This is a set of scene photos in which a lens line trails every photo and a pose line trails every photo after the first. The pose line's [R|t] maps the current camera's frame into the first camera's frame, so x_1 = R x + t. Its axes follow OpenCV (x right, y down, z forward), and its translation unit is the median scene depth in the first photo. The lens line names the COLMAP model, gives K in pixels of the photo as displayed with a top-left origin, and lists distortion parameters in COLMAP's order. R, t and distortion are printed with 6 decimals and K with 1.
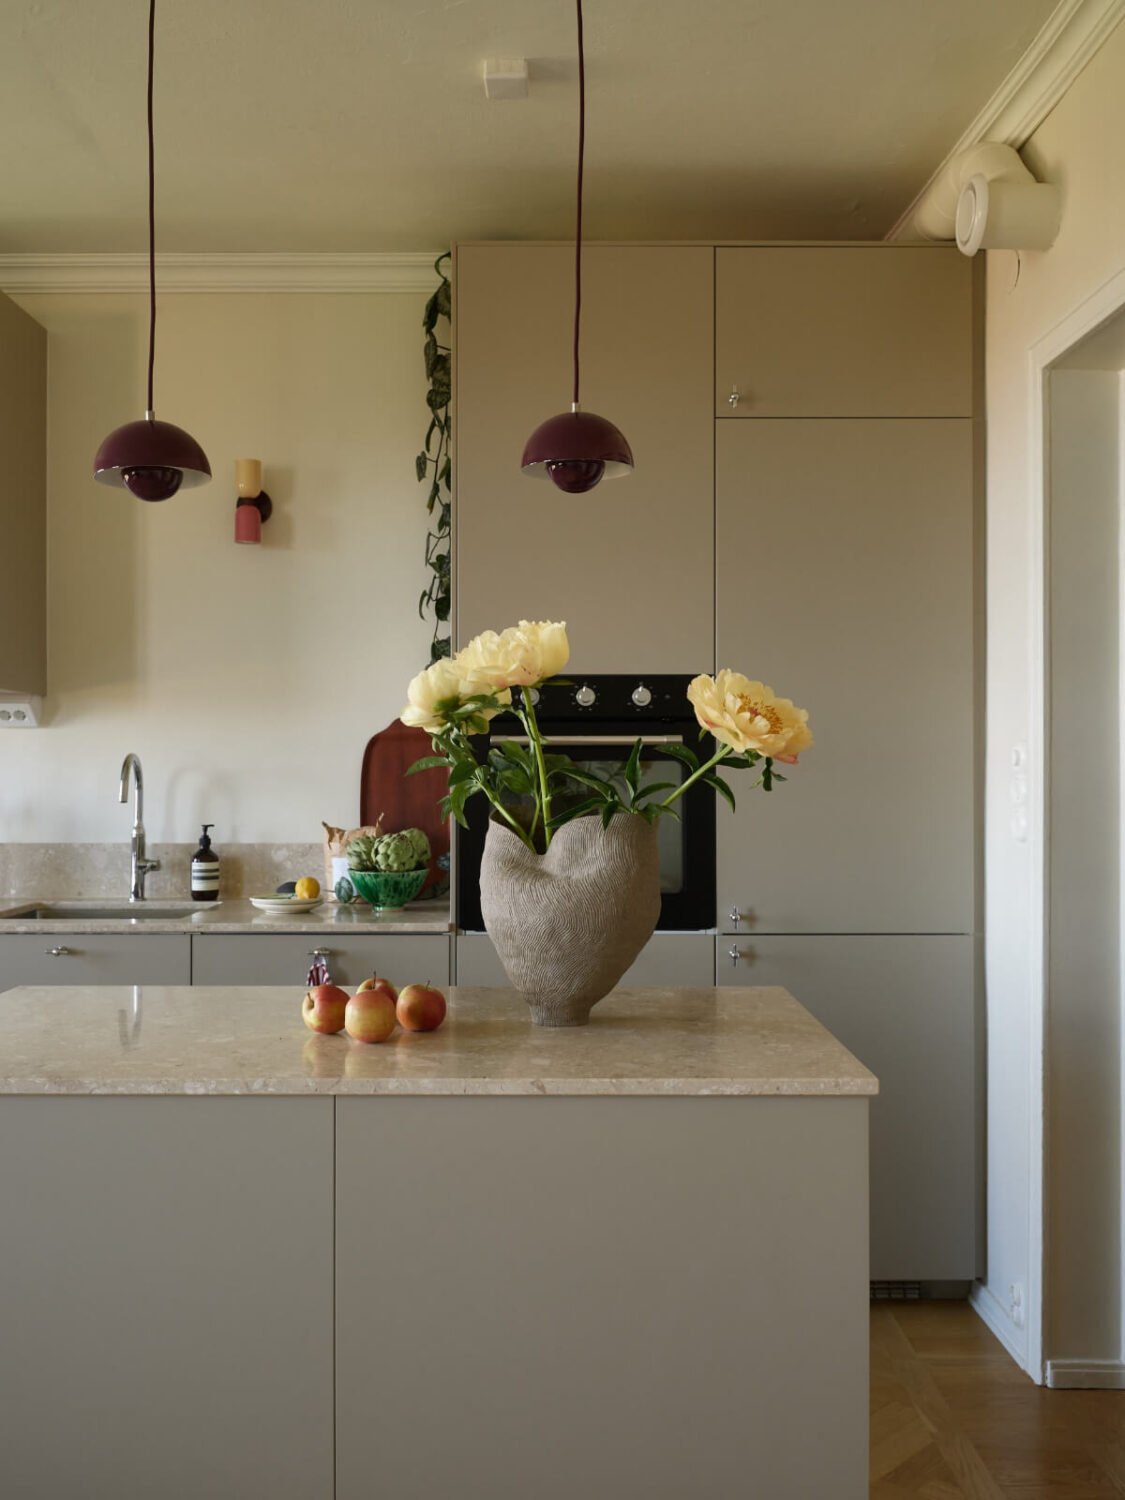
lens RADIAL K [[1279.5, 0, 585.3], [0, 1279.5, 768.1], [0, 0, 1]] dist [-0.032476, 0.038088]
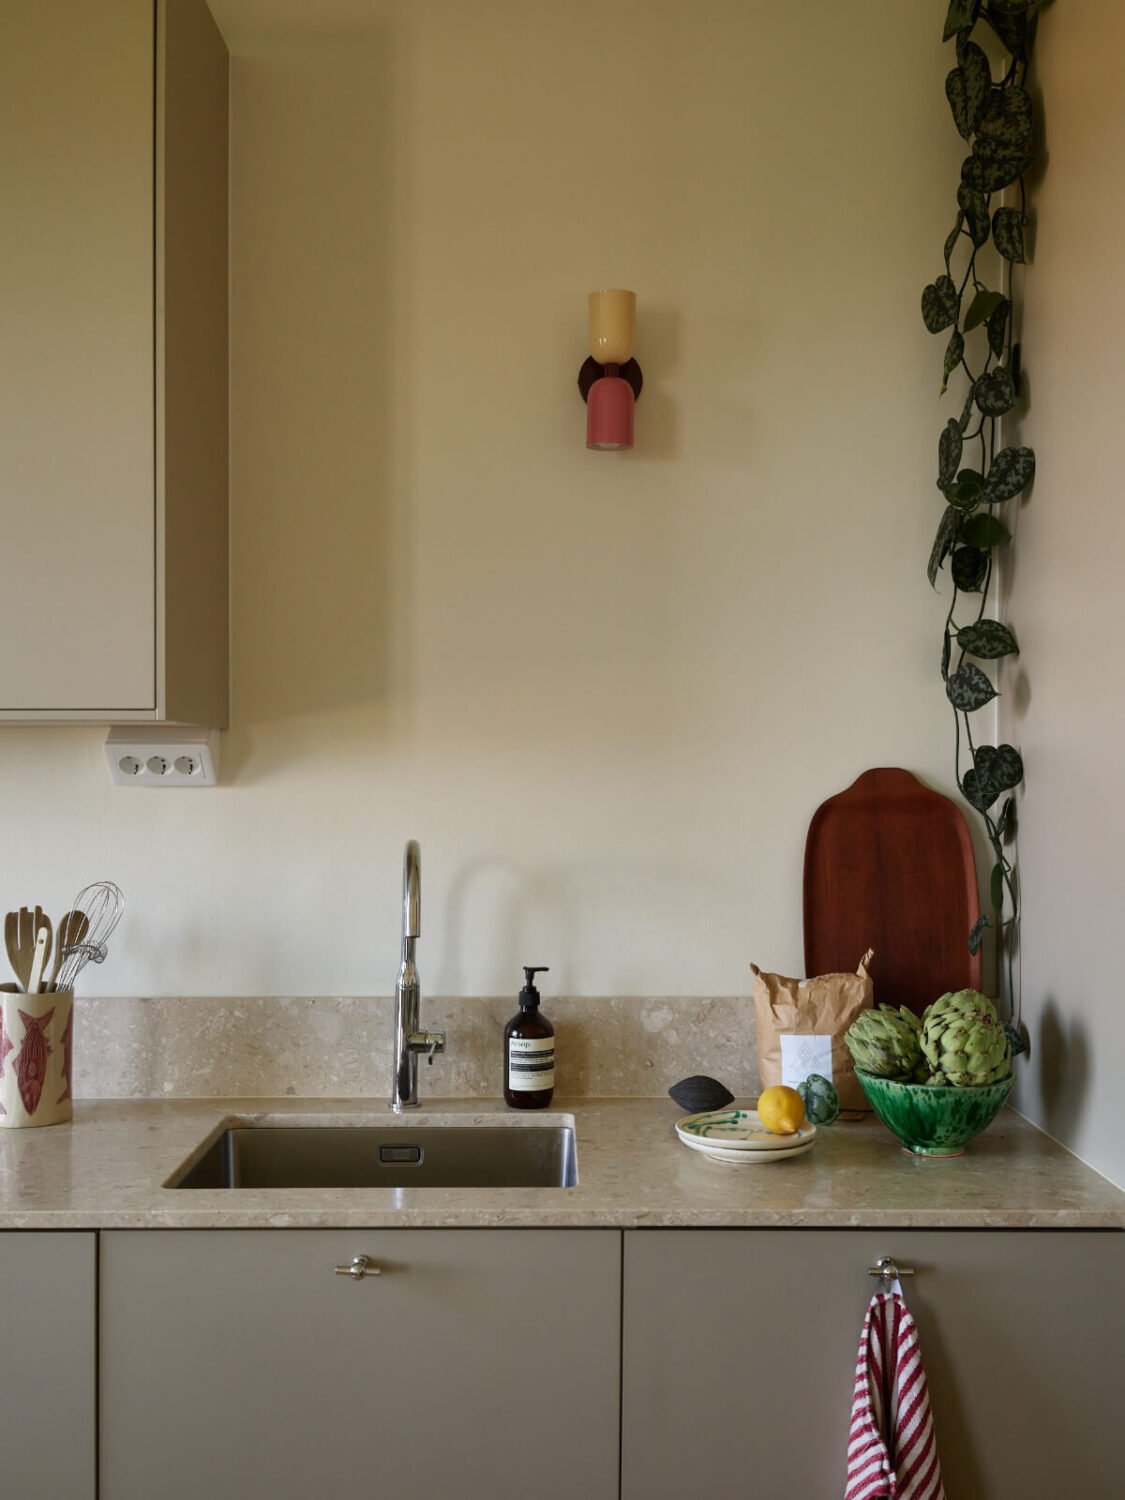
lens RADIAL K [[1573.7, 0, 574.6], [0, 1573.7, 783.1], [0, 0, 1]] dist [0.010630, 0.000000]
pose [[0.999977, 0.002605, -0.006299, -0.280814], [-0.002505, 0.999871, 0.015851, -0.045767], [0.006339, -0.015835, 0.999855, 0.338165]]
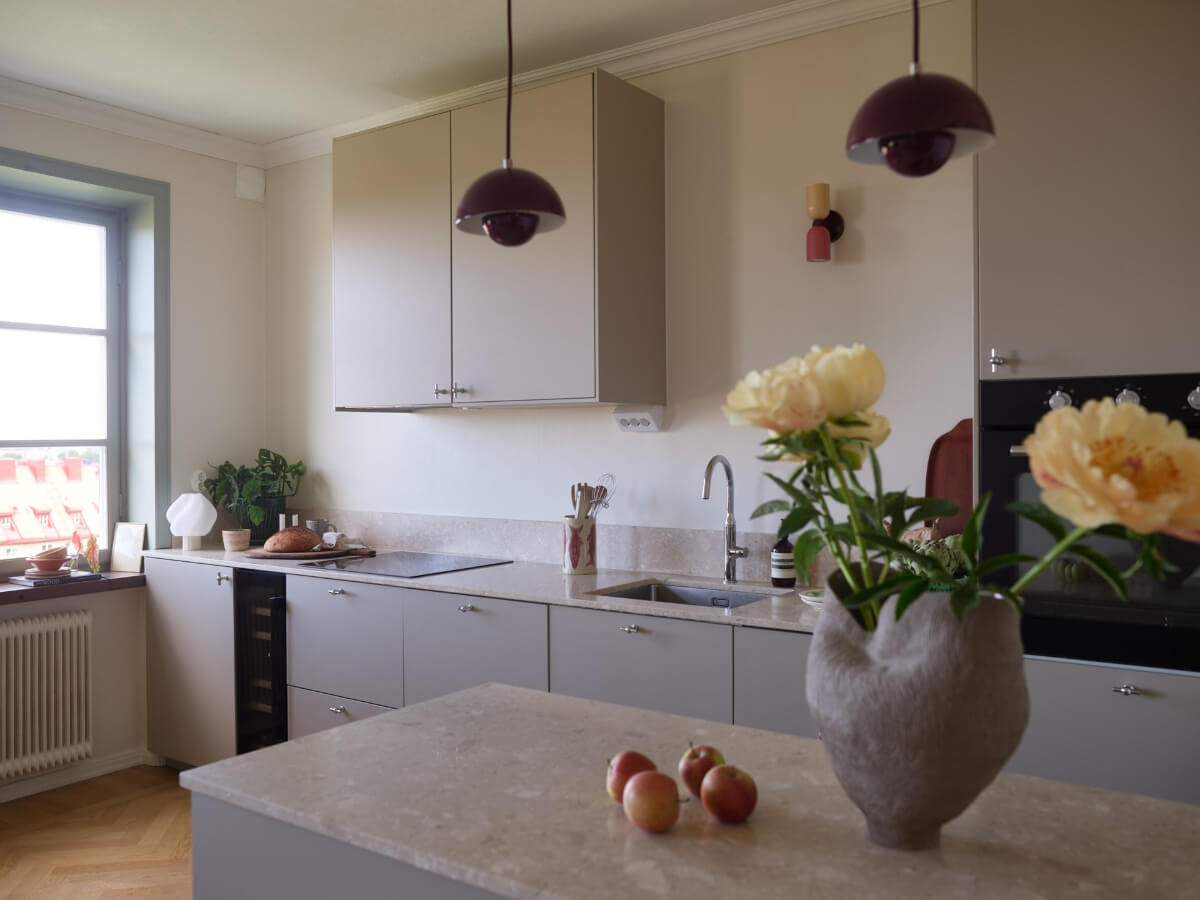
lens RADIAL K [[1023.6, 0, 600.7], [0, 1023.6, 437.8], [0, 0, 1]] dist [-0.032476, 0.038088]
pose [[0.800191, -0.004949, -0.599725, 0.111479], [0.007387, 0.999971, 0.001604, -0.029283], [0.599700, -0.005713, 0.800204, 0.196775]]
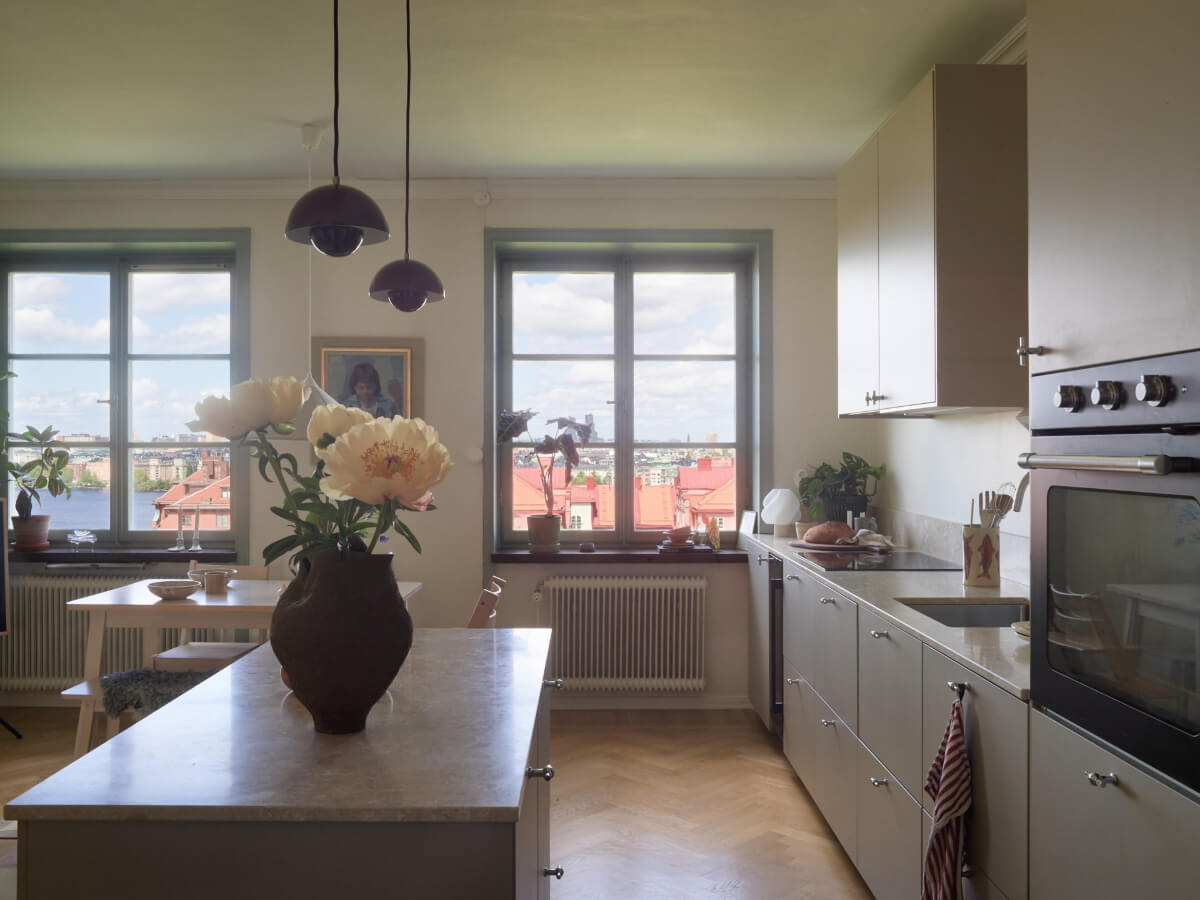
lens RADIAL K [[1023.6, 0, 601.2], [0, 1023.6, 453.6], [0, 0, 1]] dist [-0.032476, 0.038088]
pose [[0.013552, 0.007752, -0.999878, 0.445244], [-0.000557, 0.999970, 0.007745, -0.025565], [0.999908, 0.000452, 0.013556, 0.621012]]
